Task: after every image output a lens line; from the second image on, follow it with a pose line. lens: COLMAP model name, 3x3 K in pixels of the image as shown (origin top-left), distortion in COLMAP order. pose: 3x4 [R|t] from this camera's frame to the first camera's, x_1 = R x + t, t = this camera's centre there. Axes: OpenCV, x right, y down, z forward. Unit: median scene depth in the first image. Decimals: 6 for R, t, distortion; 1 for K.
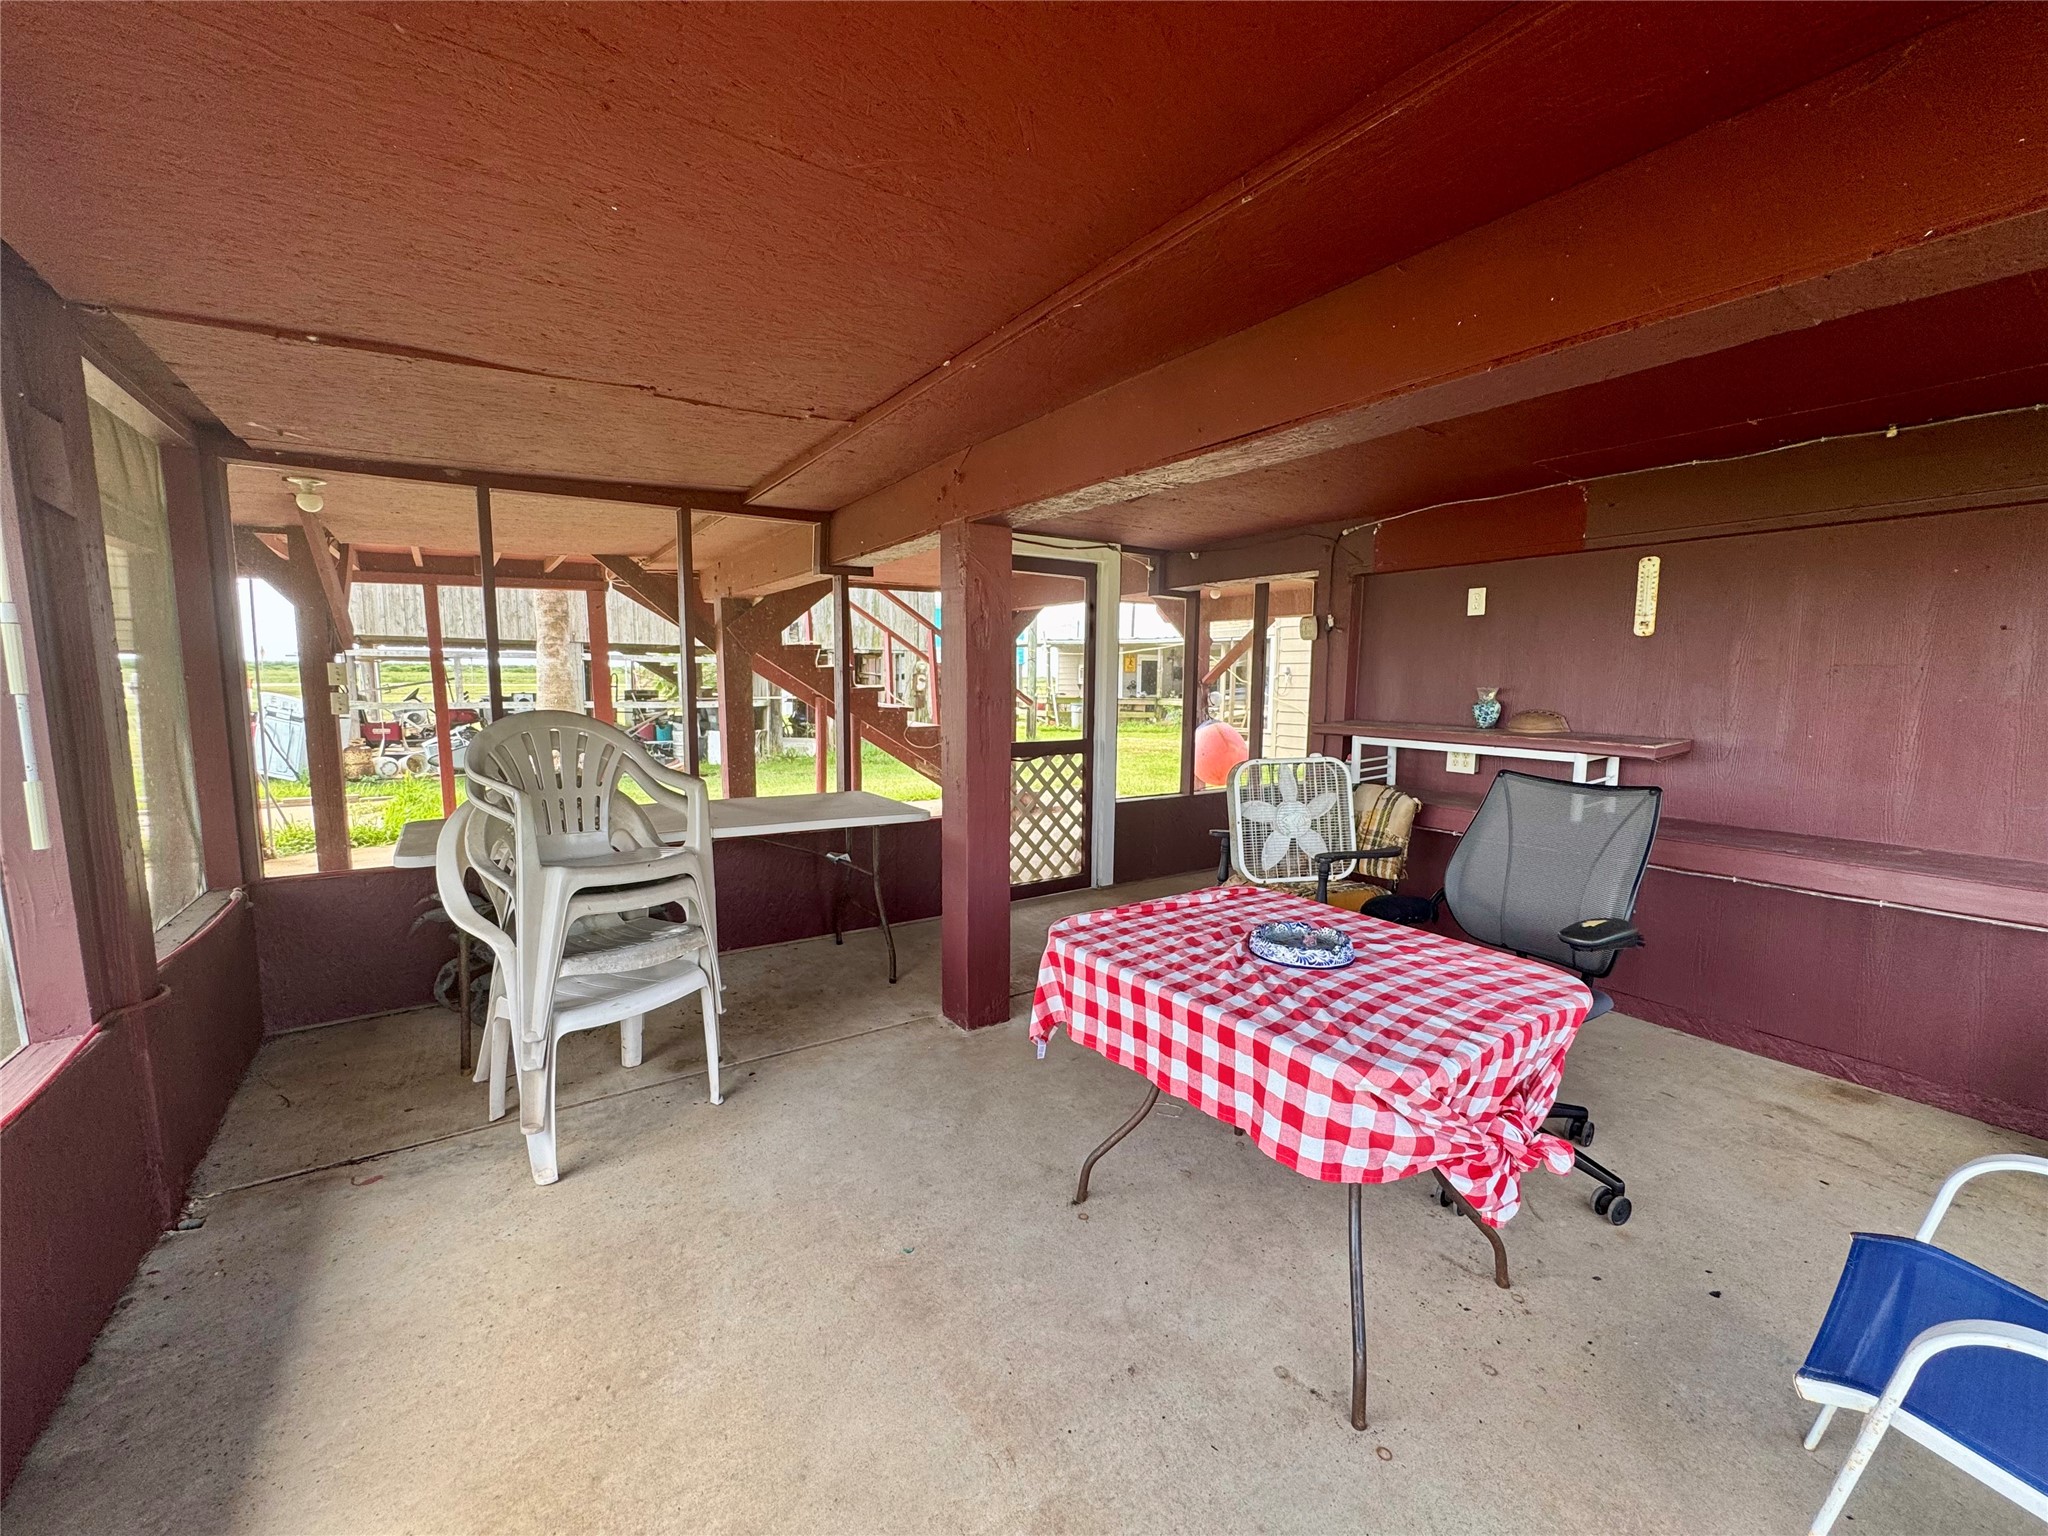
lens RADIAL K [[822.6, 0, 1024.0], [0, 822.6, 768.0], [0, 0, 1]] dist [-0.001558, -0.000021]
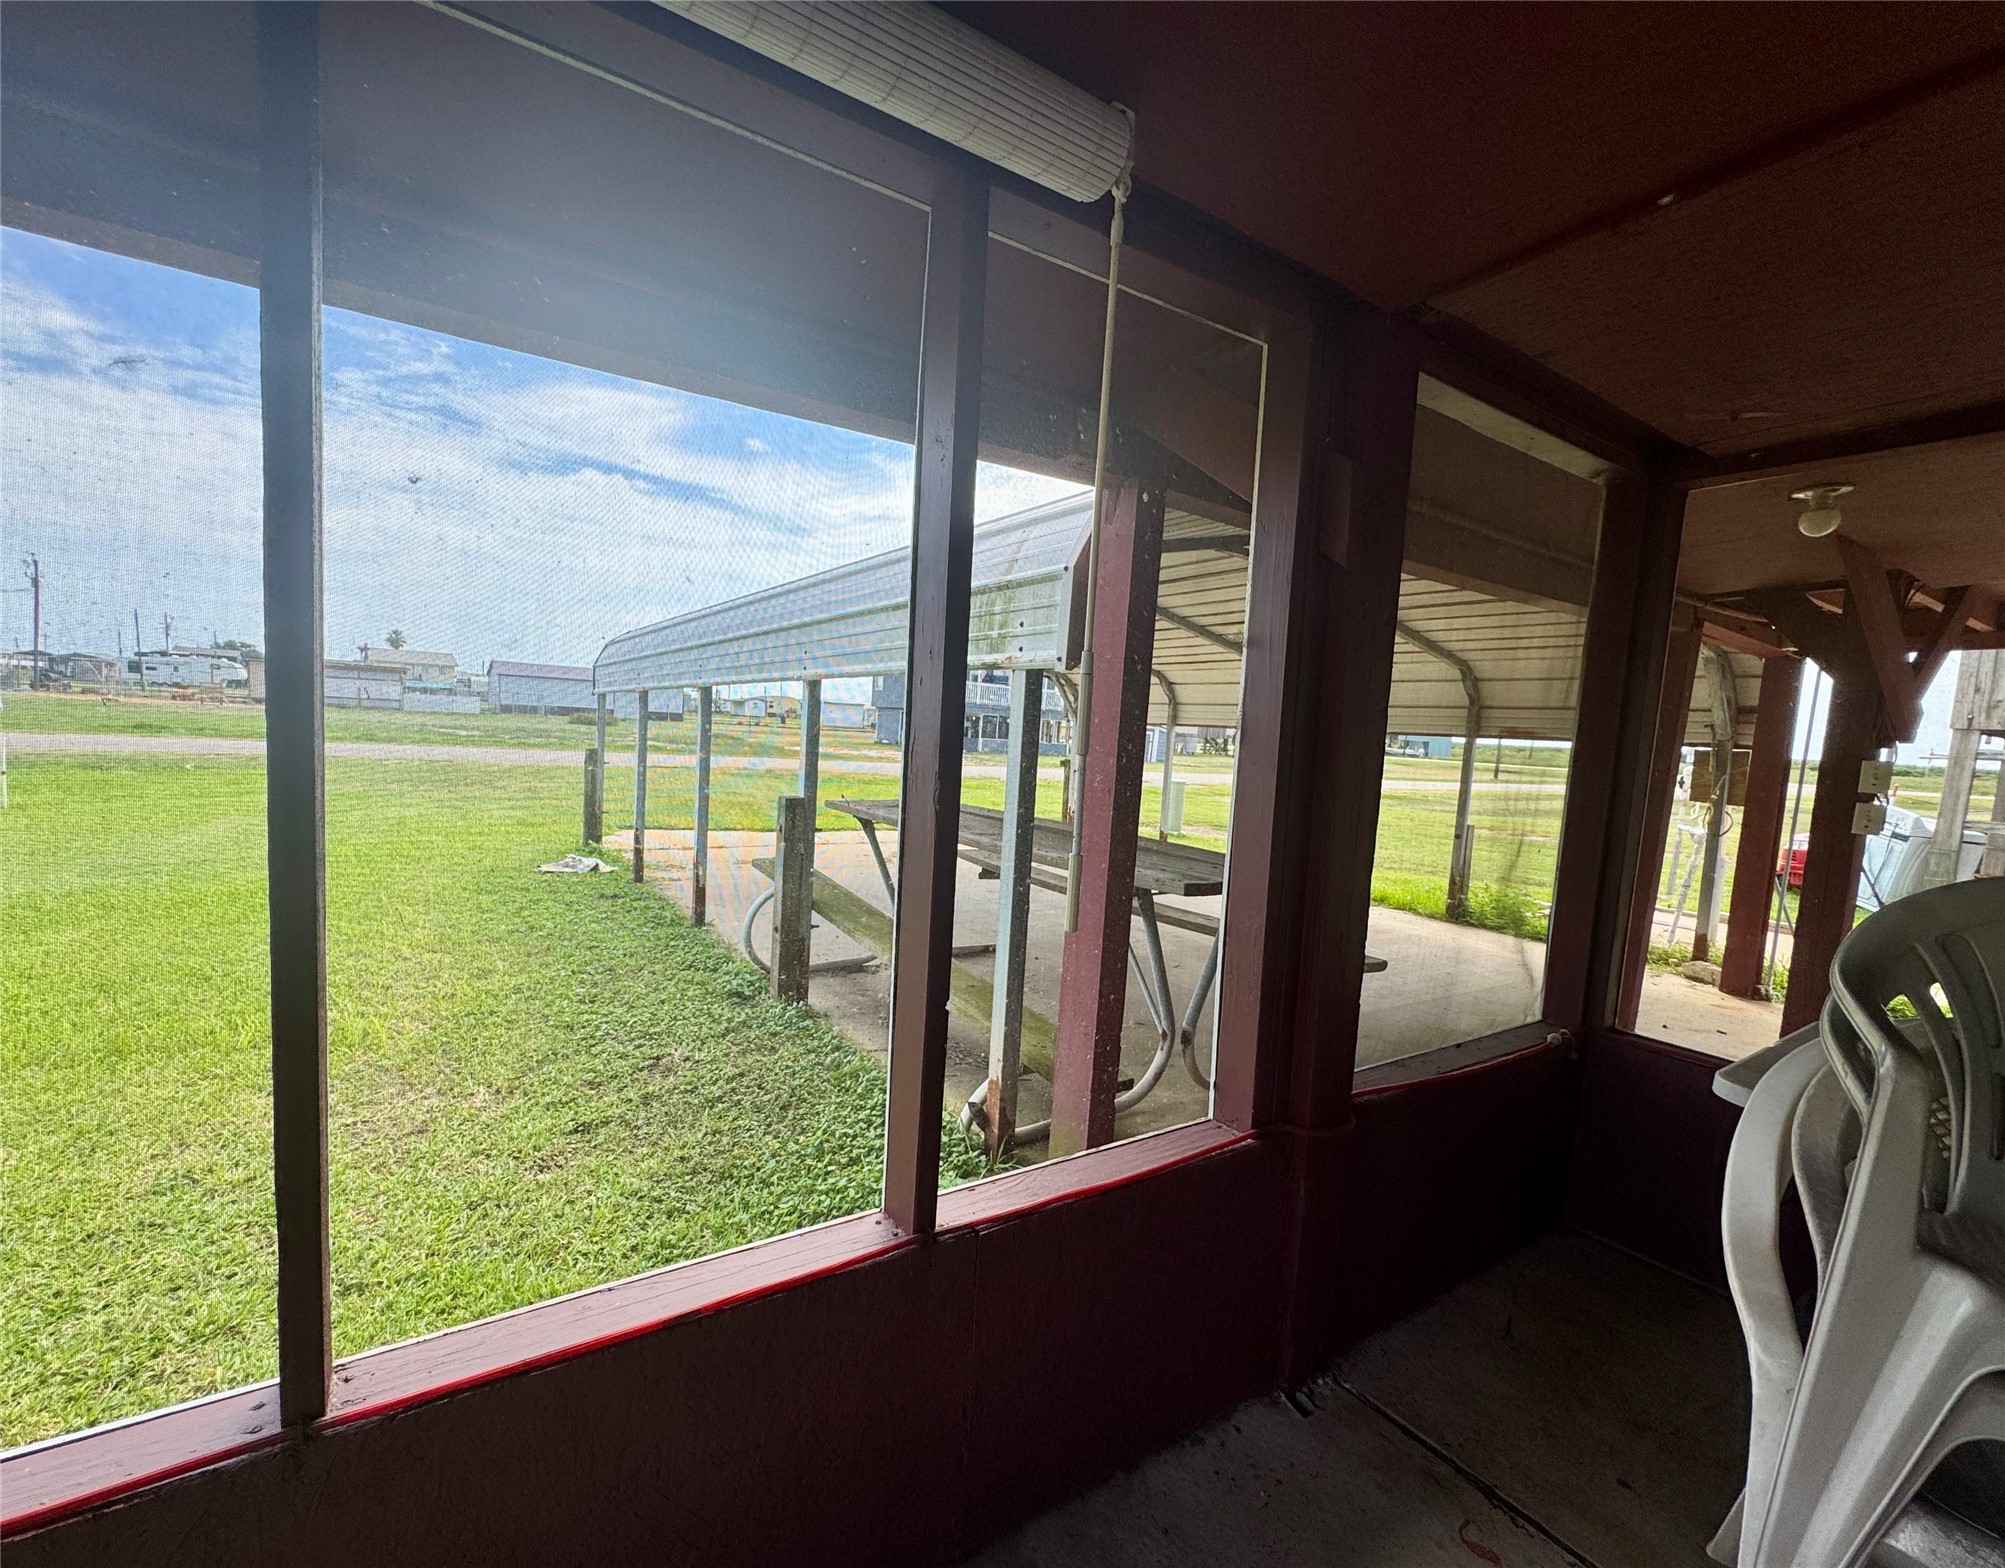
lens RADIAL K [[838.8, 0, 1002.5], [0, 838.8, 784.0], [0, 0, 1]] dist [-0.000160, -0.000336]
pose [[-0.040000, 0.059832, -0.997407, -0.178739], [-0.175749, 0.982222, 0.065969, -0.047385], [0.983622, 0.177932, -0.028774, 0.539983]]
